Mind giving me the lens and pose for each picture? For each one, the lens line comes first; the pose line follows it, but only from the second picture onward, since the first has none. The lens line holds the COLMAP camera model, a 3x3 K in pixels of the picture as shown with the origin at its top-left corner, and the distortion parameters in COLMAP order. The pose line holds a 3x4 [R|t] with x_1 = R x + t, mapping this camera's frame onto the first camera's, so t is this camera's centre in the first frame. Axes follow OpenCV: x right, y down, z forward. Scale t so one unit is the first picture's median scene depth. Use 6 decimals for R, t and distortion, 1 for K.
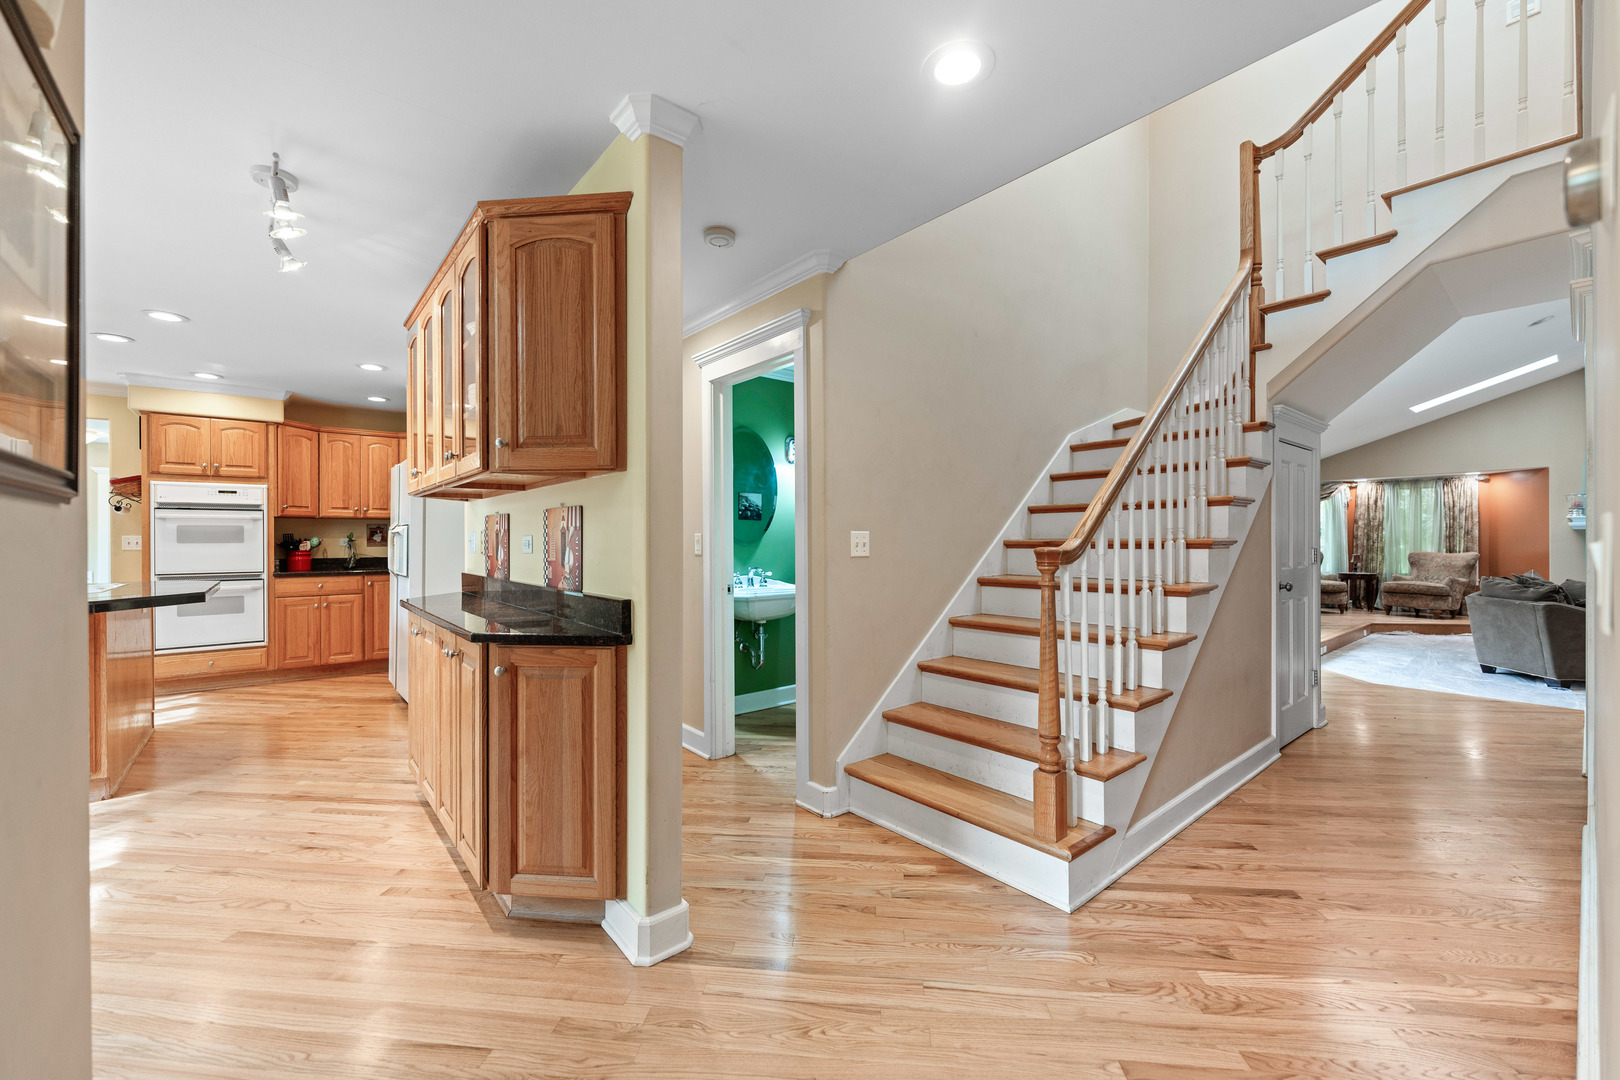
lens RADIAL K [[650.1, 0, 810.0], [0, 650.1, 540.0], [0, 0, 1]] dist [-0.000296, -0.000042]
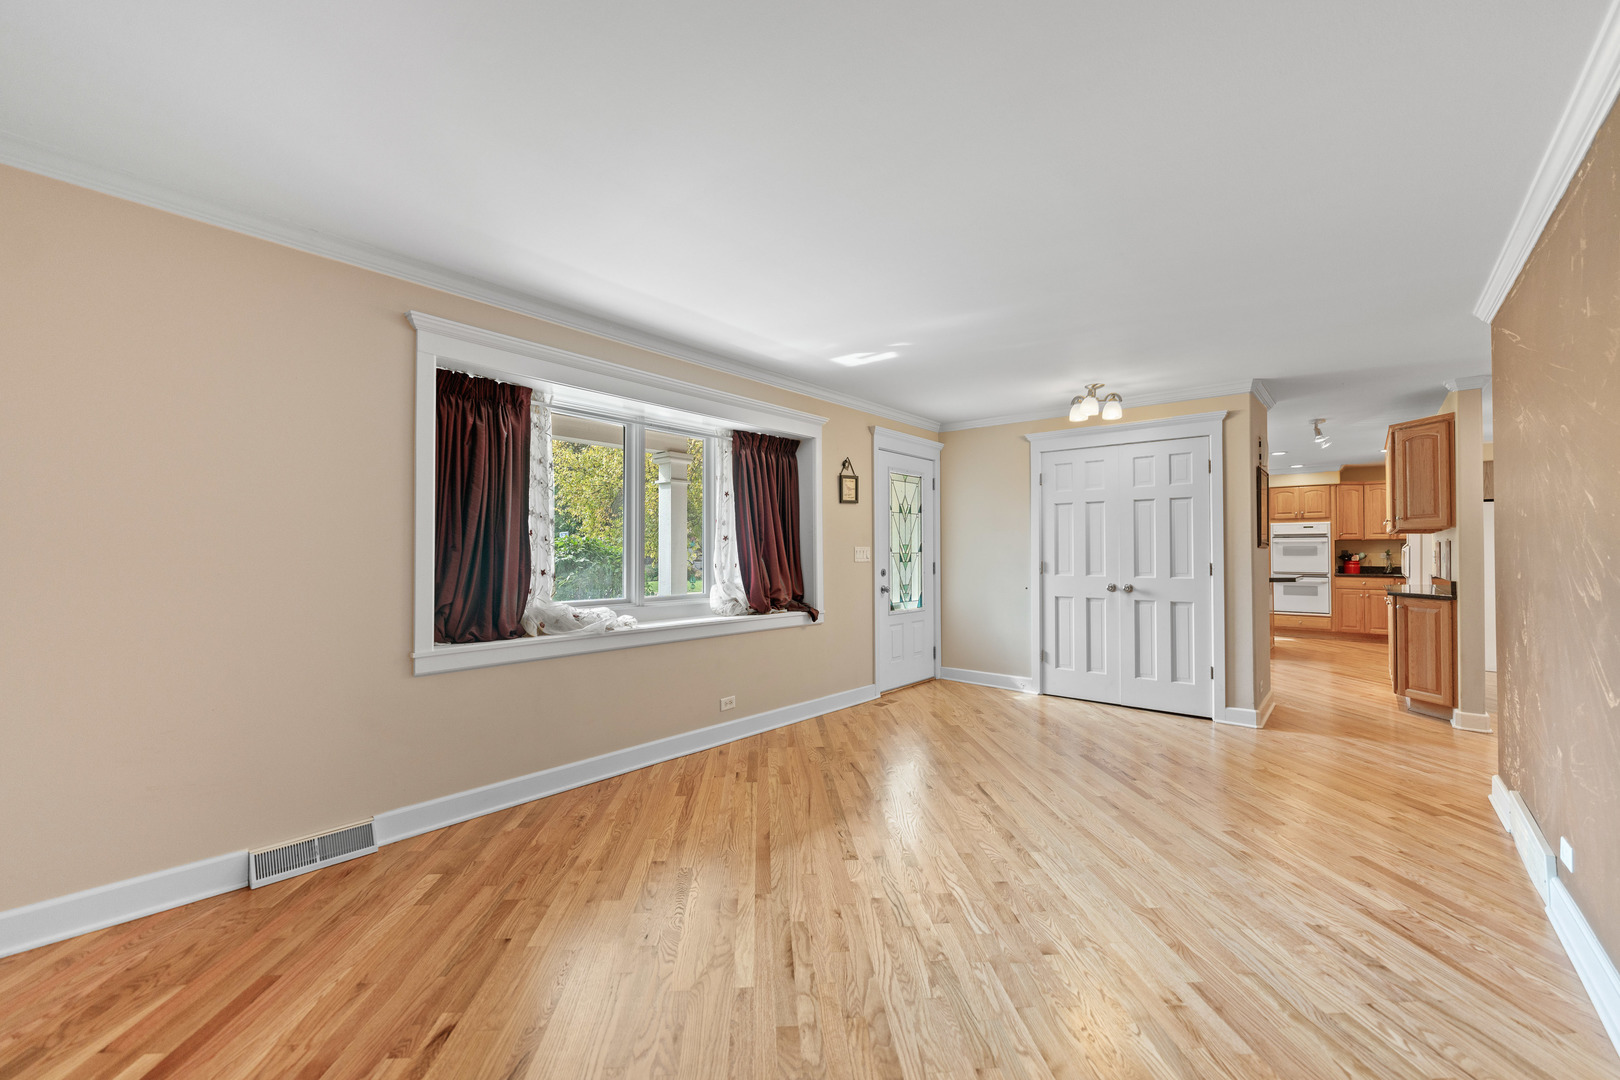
lens RADIAL K [[647.2, 0, 802.0], [0, 647.2, 543.5], [0, 0, 1]] dist [-0.000211, -0.000118]
pose [[0.163090, -0.012071, -0.986537, 0.606464], [-0.000982, 0.999923, -0.012397, -0.005611], [0.986611, 0.002990, 0.163066, -0.636841]]
